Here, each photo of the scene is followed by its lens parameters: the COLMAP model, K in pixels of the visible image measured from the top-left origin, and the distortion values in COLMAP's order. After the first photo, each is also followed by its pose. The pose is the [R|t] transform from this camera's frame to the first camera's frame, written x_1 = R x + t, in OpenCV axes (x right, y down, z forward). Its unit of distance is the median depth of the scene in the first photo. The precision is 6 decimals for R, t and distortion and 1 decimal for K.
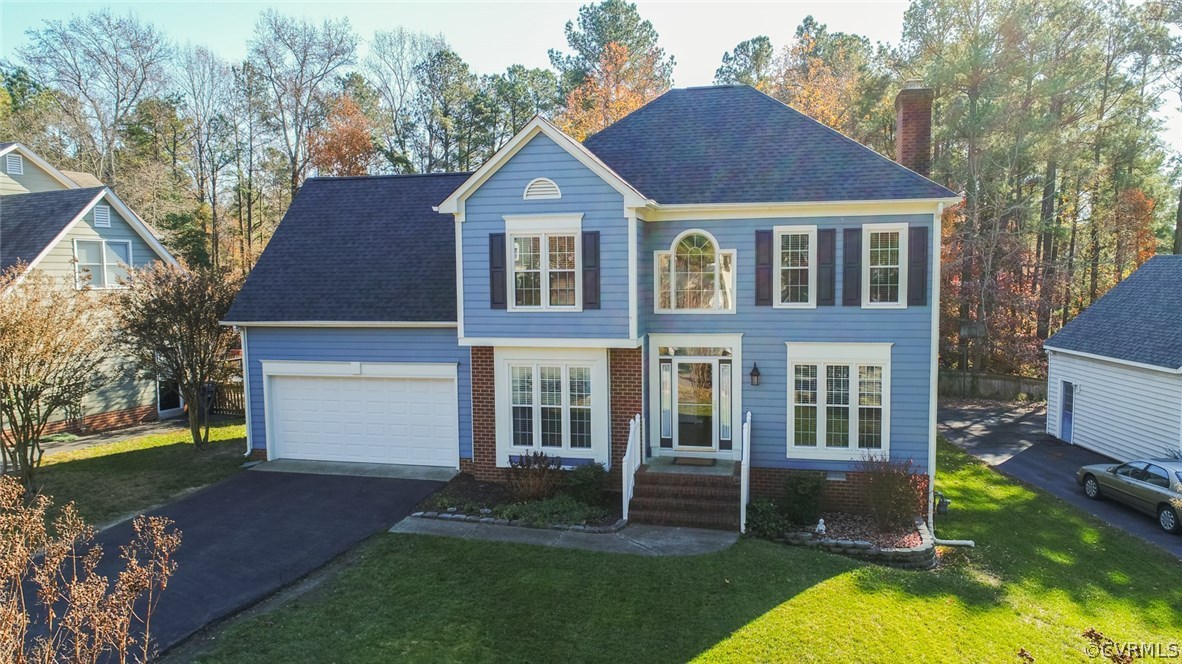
lens RADIAL K [[783.0, 0, 589.3], [0, 783.0, 331.2], [0, 0, 1]] dist [-0.000523, 0.000475]
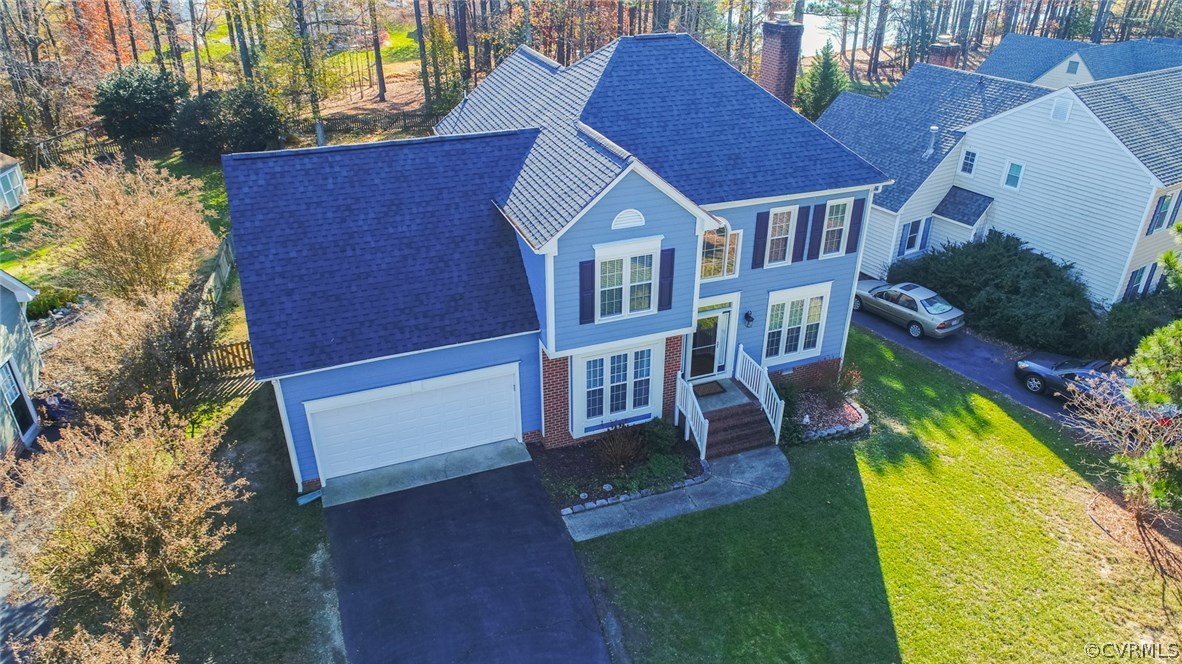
lens RADIAL K [[783.0, 0, 589.7], [0, 783.0, 328.6], [0, 0, 1]] dist [-0.000523, 0.000475]
pose [[0.827137, -0.255199, 0.500717, -0.671388], [0.030815, 0.910209, 0.413001, -0.480881], [-0.561155, -0.326179, 0.760732, 0.149675]]
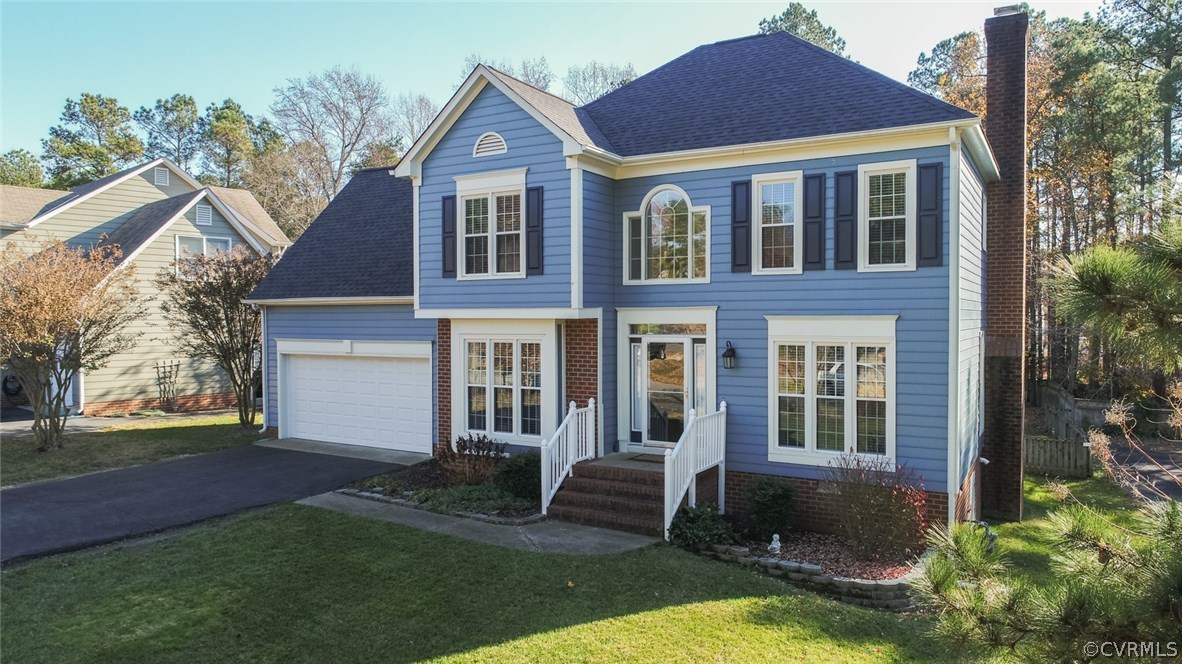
lens RADIAL K [[783.0, 0, 589.8], [0, 783.0, 330.0], [0, 0, 1]] dist [-0.000523, 0.000475]
pose [[0.953951, 0.014859, -0.299595, 0.319839], [-0.031648, 0.998183, -0.051266, 0.075336], [0.298289, 0.058387, 0.952688, 0.173002]]
